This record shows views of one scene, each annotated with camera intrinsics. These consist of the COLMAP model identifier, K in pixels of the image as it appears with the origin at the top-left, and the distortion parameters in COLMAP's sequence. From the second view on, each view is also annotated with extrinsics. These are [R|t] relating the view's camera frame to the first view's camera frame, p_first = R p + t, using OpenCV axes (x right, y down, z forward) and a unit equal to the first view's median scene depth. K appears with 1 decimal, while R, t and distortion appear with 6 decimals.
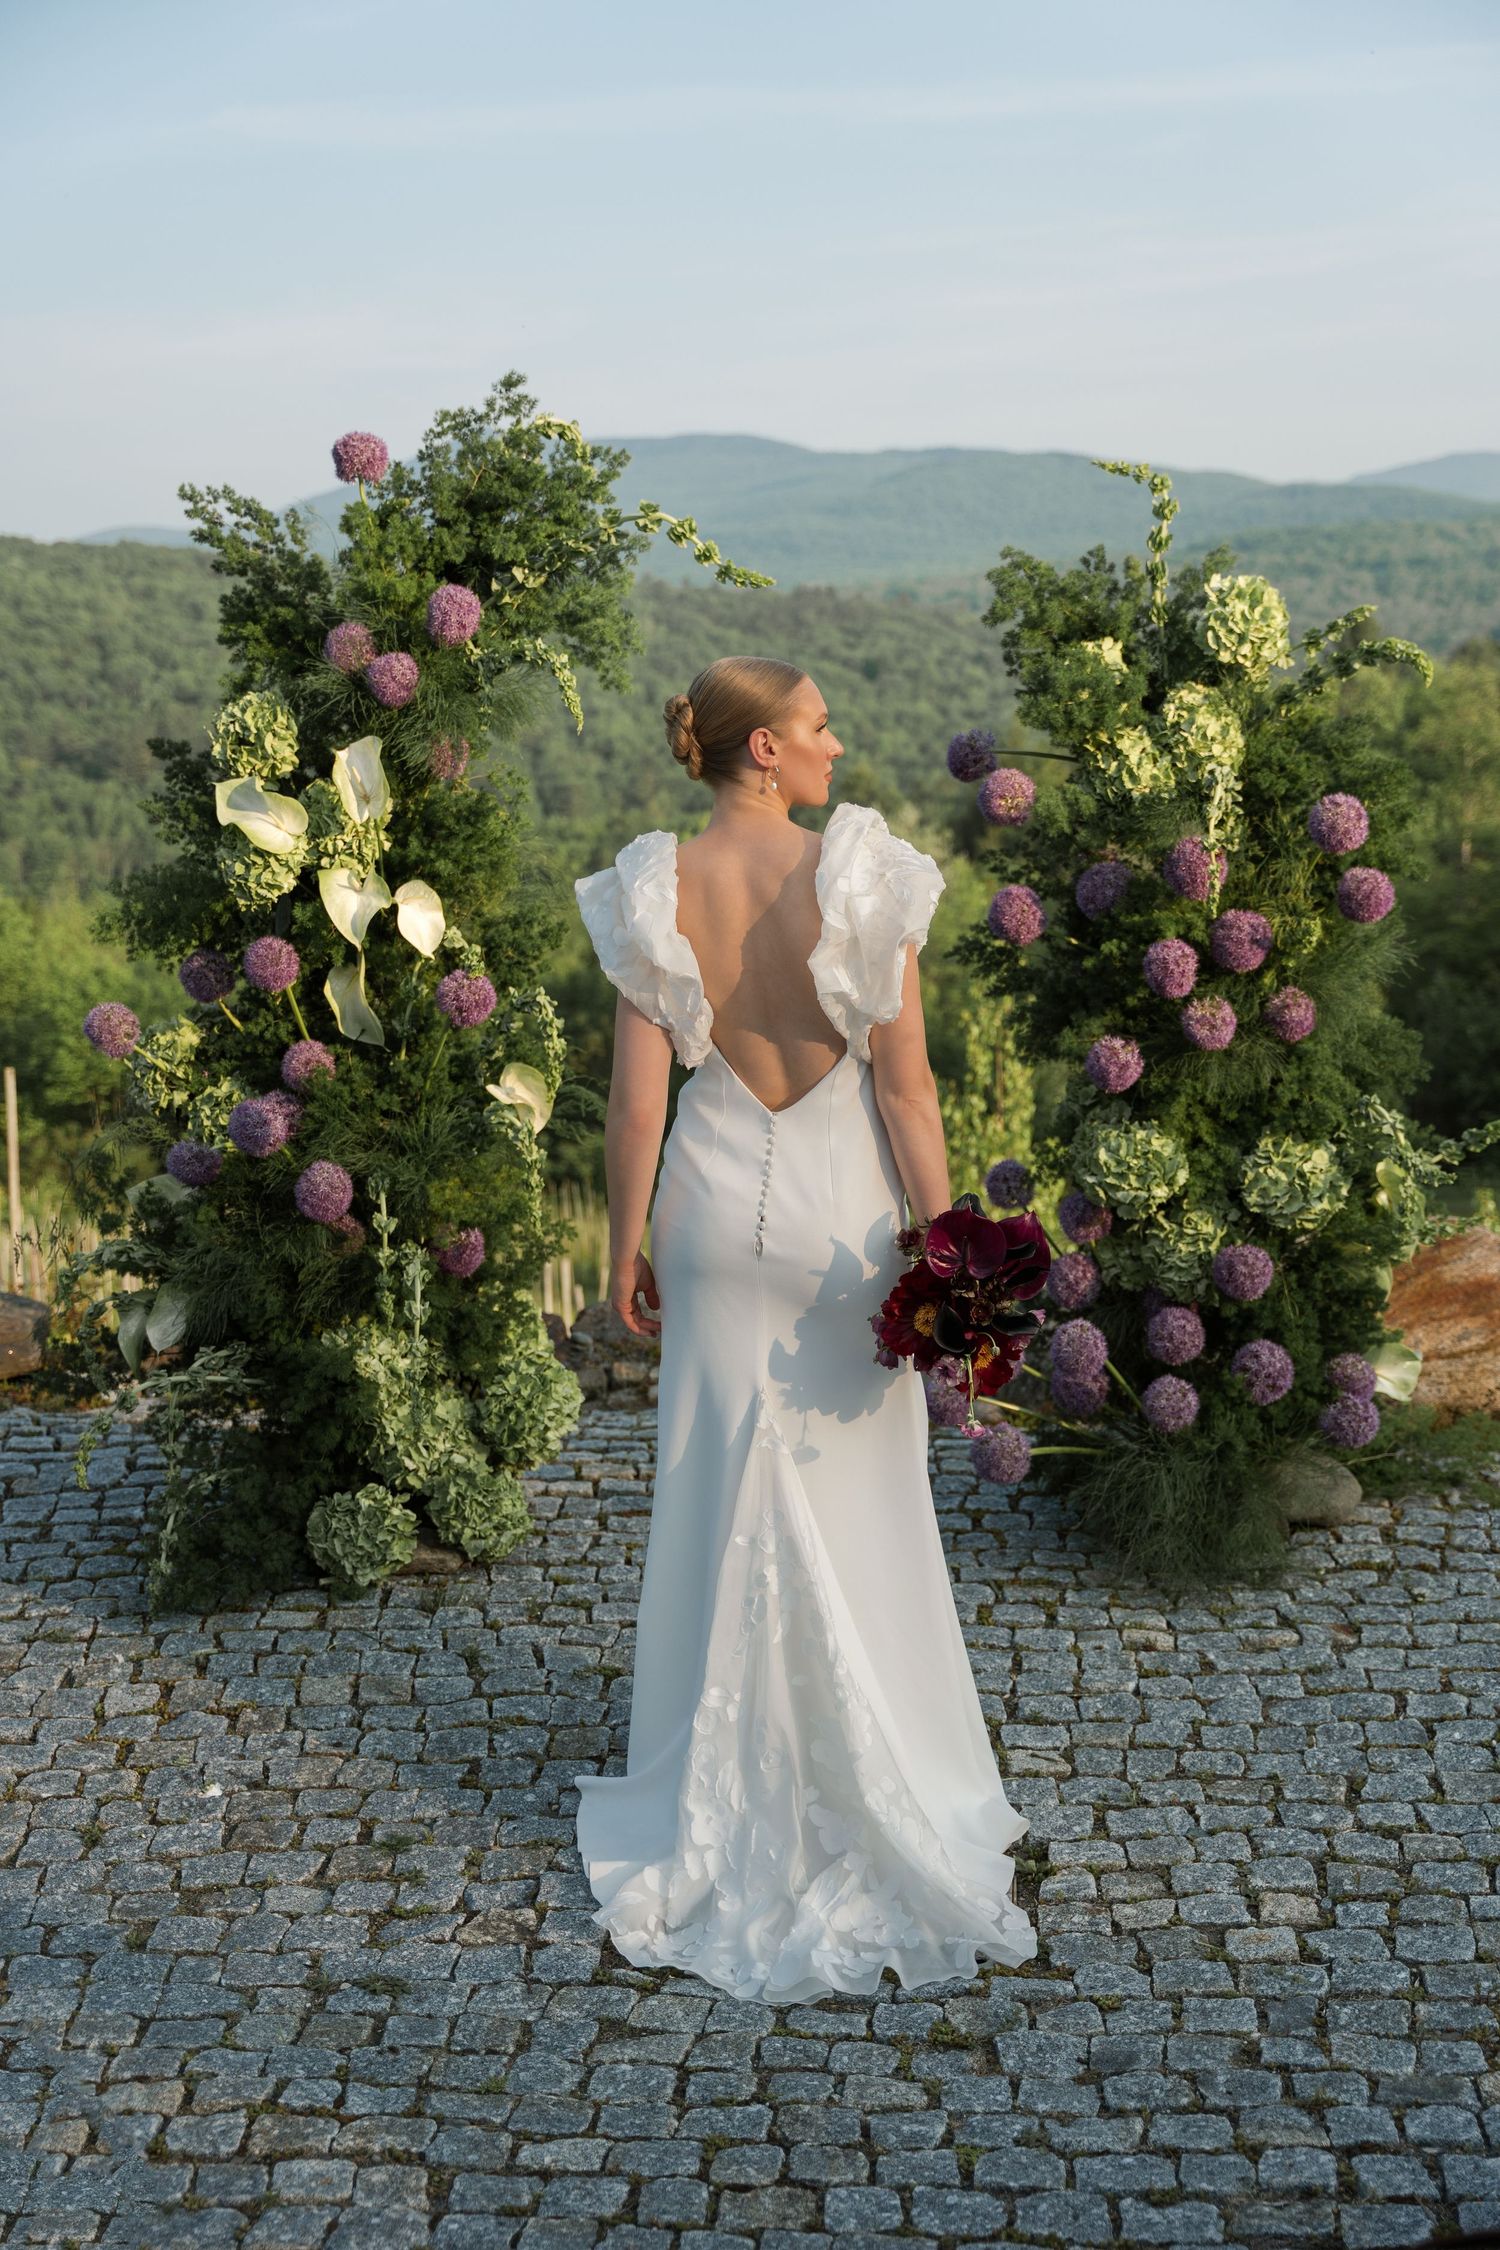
lens RADIAL K [[2621.2, 0, 772.4], [0, 2621.2, 1122.0], [0, 0, 1]] dist [-0.004620, 0.004245]
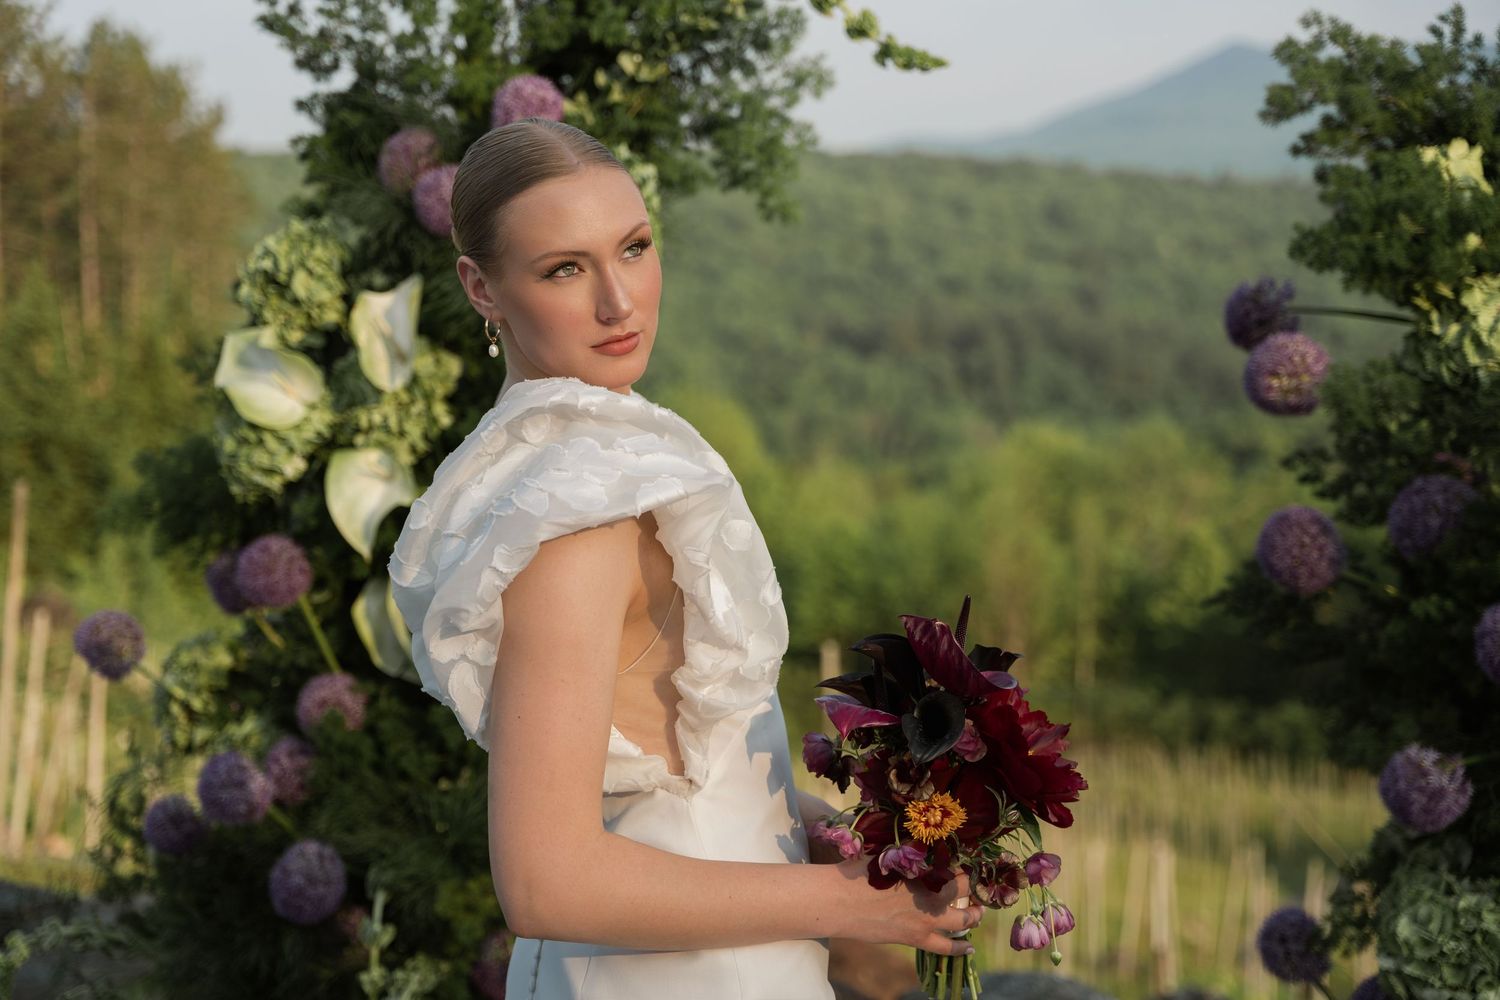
lens RADIAL K [[2391.5, 0, 728.9], [0, 2391.5, 493.0], [0, 0, 1]] dist [0.031876, -0.000245]
pose [[0.950826, 0.036547, -0.307563, 0.144353], [-0.059527, 0.996064, -0.065667, -0.044834], [0.303953, 0.080746, 0.949259, 0.376017]]
